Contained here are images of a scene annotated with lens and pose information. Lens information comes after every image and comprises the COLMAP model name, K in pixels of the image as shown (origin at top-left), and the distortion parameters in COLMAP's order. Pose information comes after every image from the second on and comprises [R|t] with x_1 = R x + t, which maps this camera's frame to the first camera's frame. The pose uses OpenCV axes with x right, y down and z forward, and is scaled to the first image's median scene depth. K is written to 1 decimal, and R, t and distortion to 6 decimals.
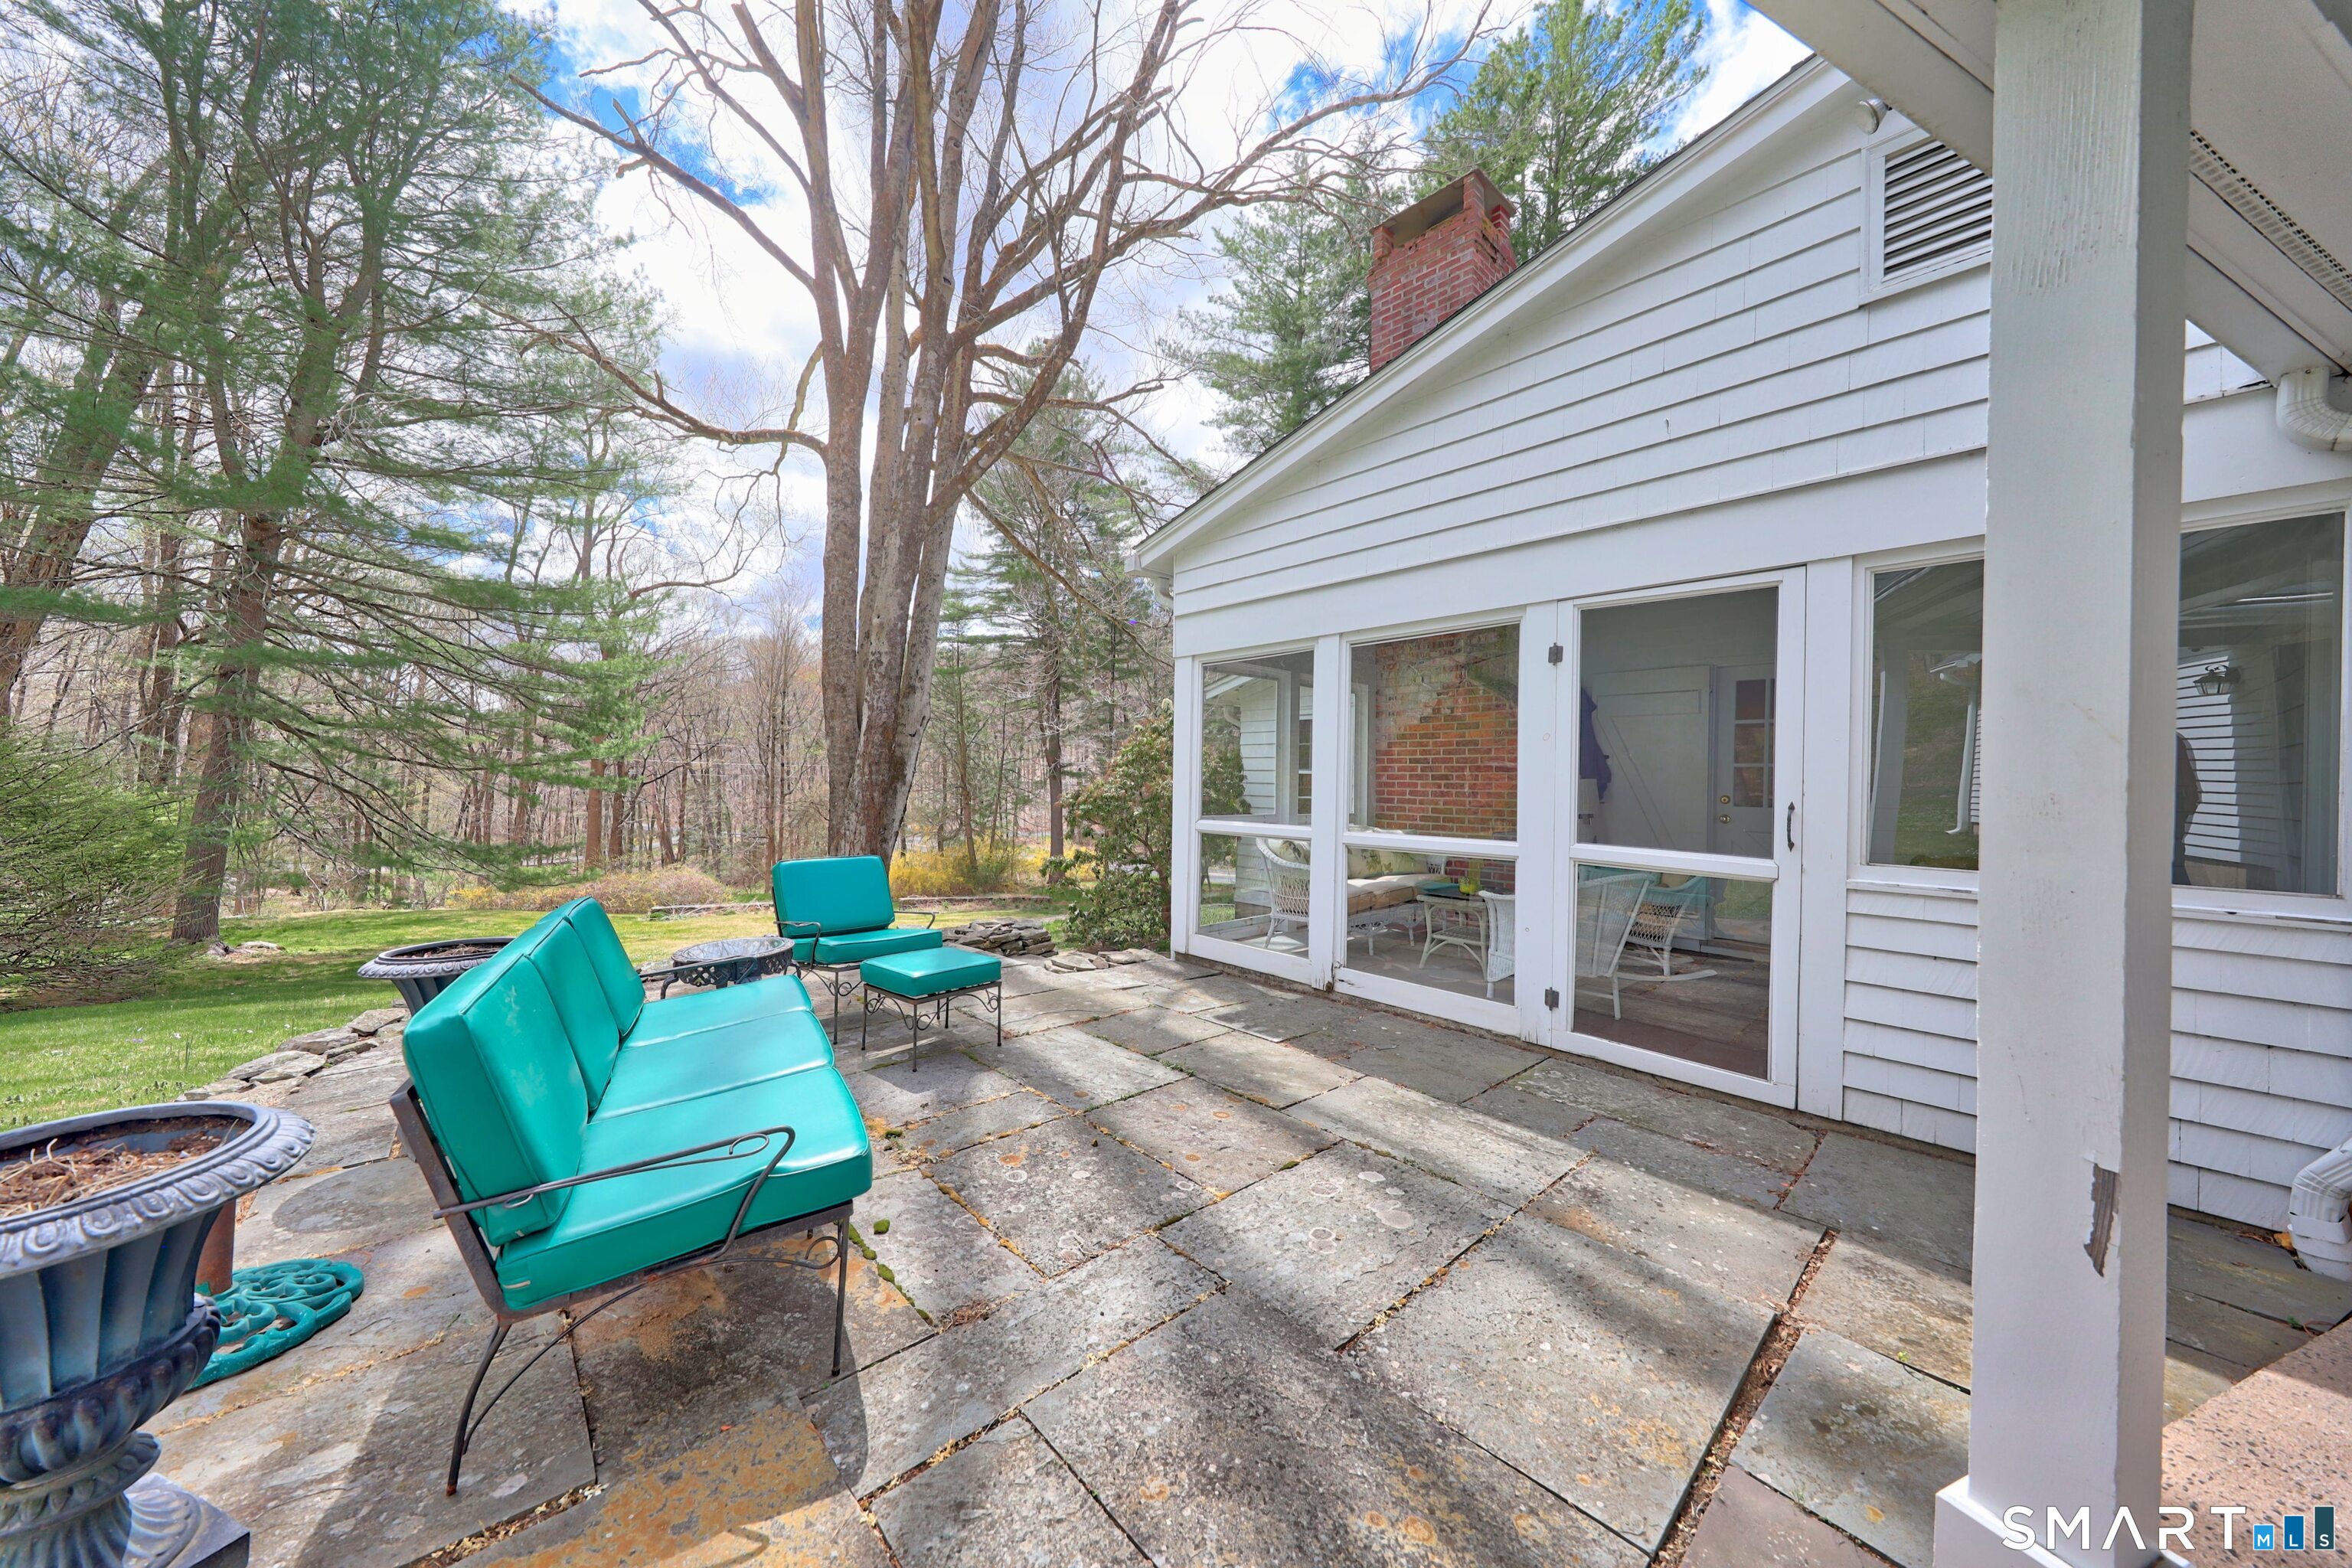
lens RADIAL K [[789.9, 0, 1176.0], [0, 789.9, 784.0], [0, 0, 1]] dist [-0.000136, 0.000004]
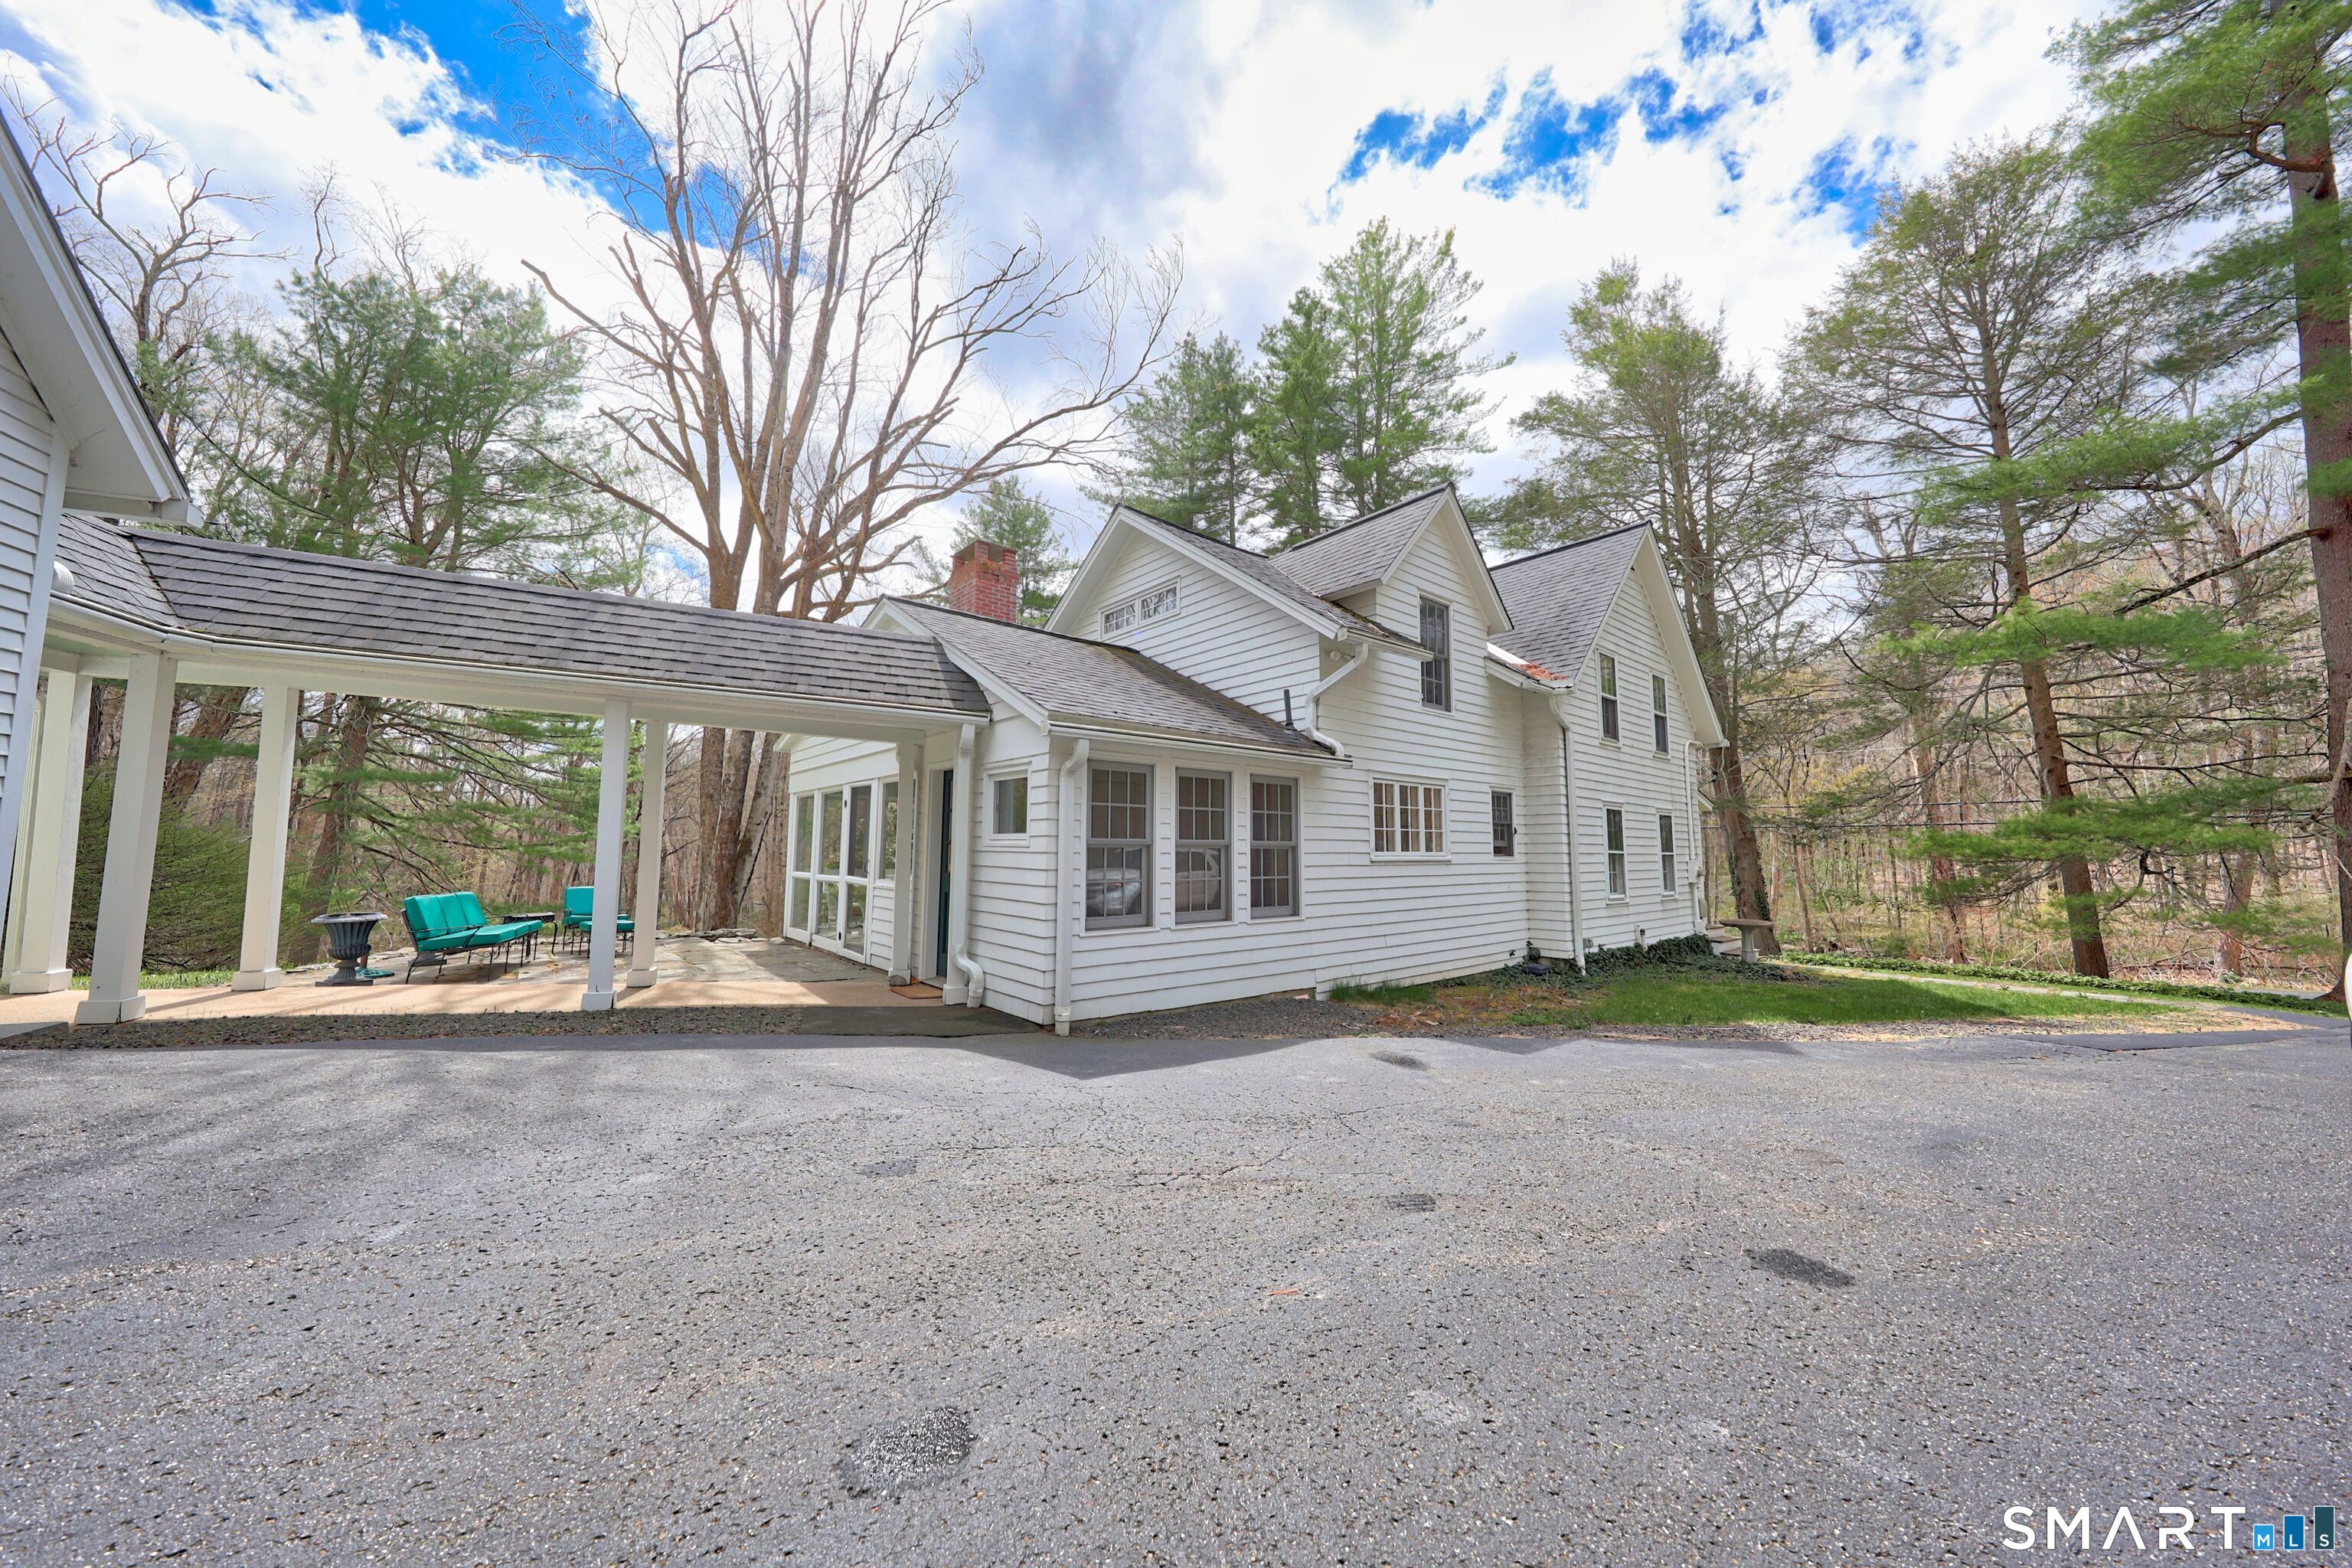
lens RADIAL K [[789.9, 0, 1176.0], [0, 789.9, 784.0], [0, 0, 1]] dist [-0.000136, 0.000004]
pose [[0.998905, -0.015677, -0.044081, 0.510640], [0.011790, 0.996131, -0.087082, 0.003833], [0.045276, 0.086467, 0.995225, -0.479824]]
